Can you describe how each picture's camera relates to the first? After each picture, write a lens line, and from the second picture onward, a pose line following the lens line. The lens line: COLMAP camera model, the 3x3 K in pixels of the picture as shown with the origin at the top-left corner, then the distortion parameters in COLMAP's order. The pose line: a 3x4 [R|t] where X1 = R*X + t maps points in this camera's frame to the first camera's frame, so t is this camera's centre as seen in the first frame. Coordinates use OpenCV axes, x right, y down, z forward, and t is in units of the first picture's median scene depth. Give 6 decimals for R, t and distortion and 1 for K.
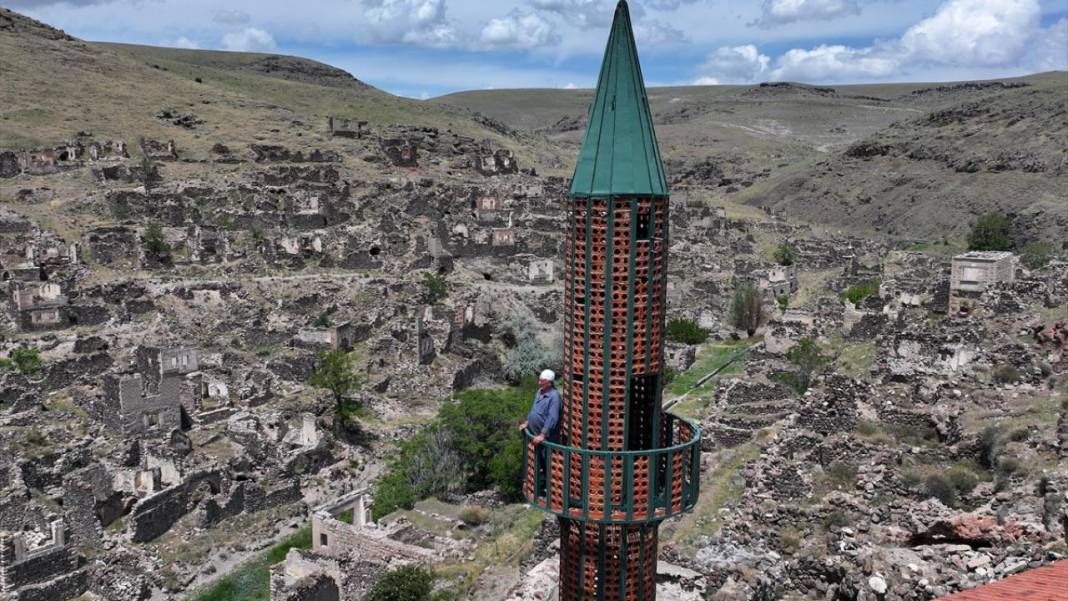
lens RADIAL K [[888.1, 0, 540.9], [0, 888.1, 294.9], [0, 0, 1]] dist [0.006976, -0.010090]
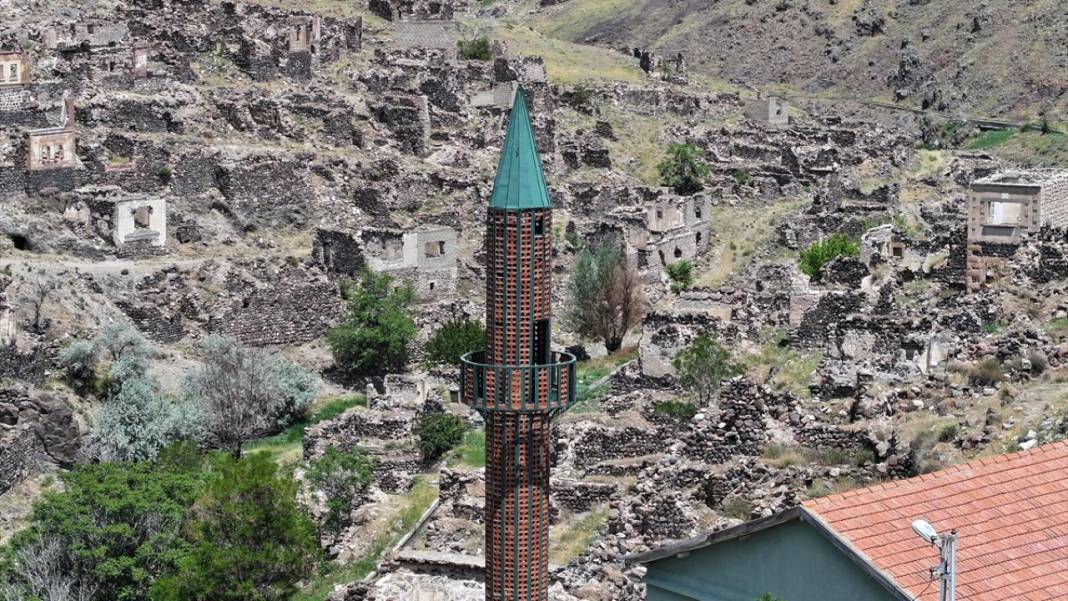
lens RADIAL K [[2512.6, 0, 534.0], [0, 2512.6, 300.5], [0, 0, 1]] dist [-0.186034, 0.341019]
pose [[0.979290, -0.035118, 0.199393, -0.077895], [0.032931, 0.999356, 0.014273, -0.000929], [-0.199766, -0.007411, 0.979816, -0.334884]]
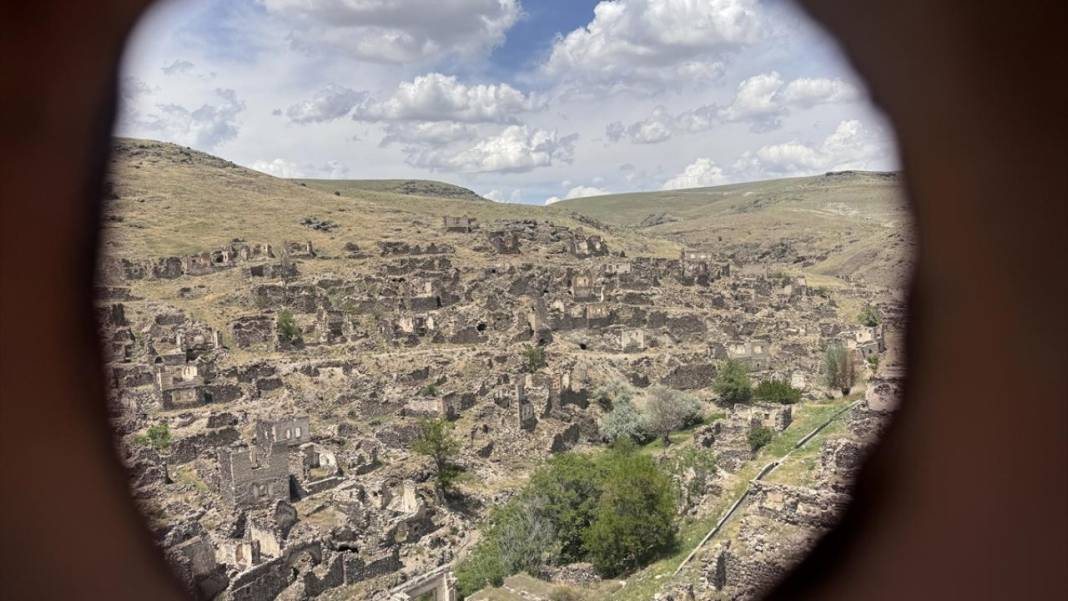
lens RADIAL K [[739.2, 0, 529.7], [0, 739.2, 302.7], [0, 0, 1]] dist [0.188805, -0.396749]
pose [[0.988935, -0.047951, -0.140387, 0.007322], [0.035398, 0.995260, -0.090584, 0.008222], [0.144065, 0.084612, 0.985944, 0.108090]]
